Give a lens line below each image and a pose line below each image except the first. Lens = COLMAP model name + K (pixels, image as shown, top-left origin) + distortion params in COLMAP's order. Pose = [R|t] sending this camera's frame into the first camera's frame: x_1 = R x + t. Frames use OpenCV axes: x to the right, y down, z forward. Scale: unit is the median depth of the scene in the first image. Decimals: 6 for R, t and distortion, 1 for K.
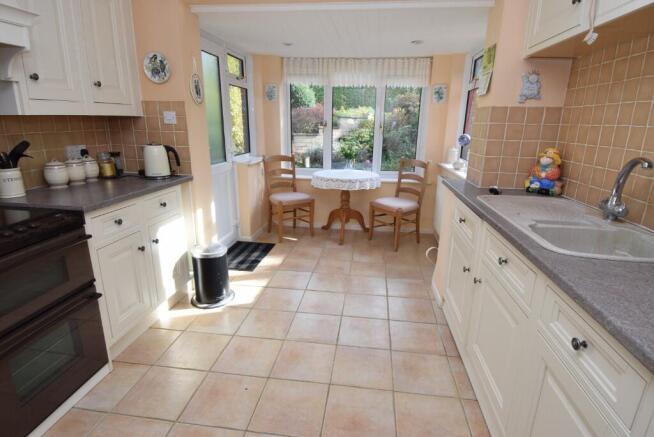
lens RADIAL K [[340.6, 0, 333.9], [0, 340.6, 219.3], [0, 0, 1]] dist [0.043509, -0.046909]
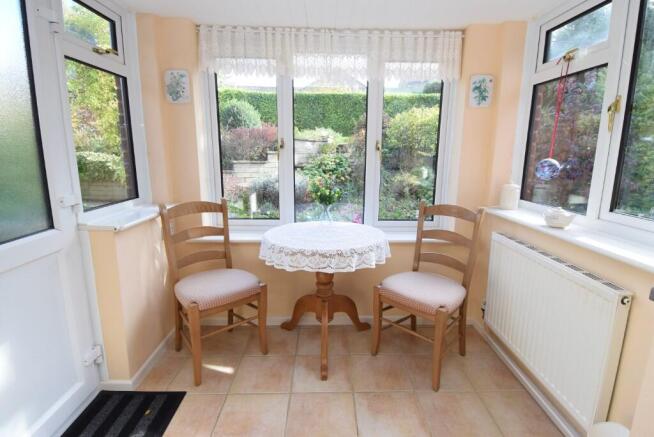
lens RADIAL K [[340.6, 0, 333.9], [0, 340.6, 219.3], [0, 0, 1]] dist [0.043509, -0.046909]
pose [[0.988504, -0.037496, 0.146471, -0.031790], [0.048327, 0.996298, -0.071102, -0.128090], [-0.143263, 0.077363, 0.986656, 0.509070]]
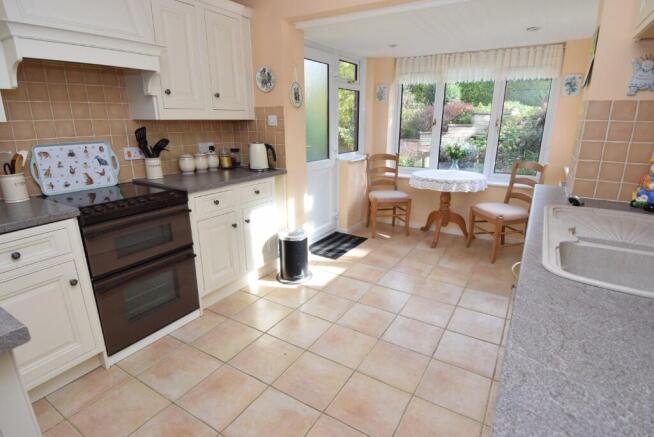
lens RADIAL K [[340.6, 0, 333.9], [0, 340.6, 219.3], [0, 0, 1]] dist [0.043509, -0.046909]
pose [[0.912275, 0.098175, -0.397638, 0.150935], [-0.096704, 0.995028, 0.023807, -0.001238], [0.397999, 0.016735, 0.917233, -0.001686]]
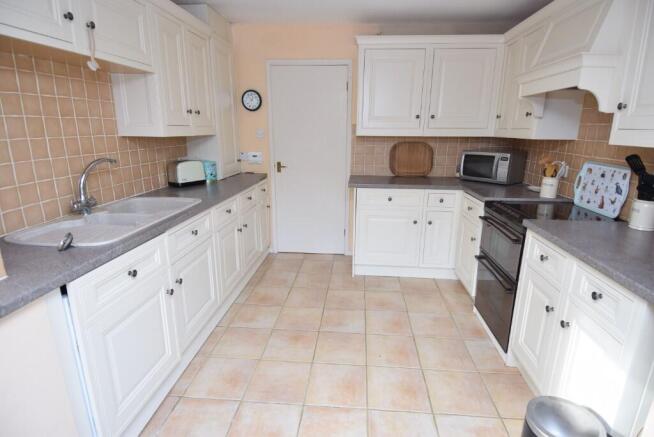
lens RADIAL K [[340.6, 0, 333.9], [0, 340.6, 219.3], [0, 0, 1]] dist [0.043509, -0.046909]
pose [[-0.998842, -0.017859, -0.044677, -0.011427], [-0.038160, 0.859621, 0.509505, -0.268225], [0.029306, 0.510620, -0.859307, 0.874132]]
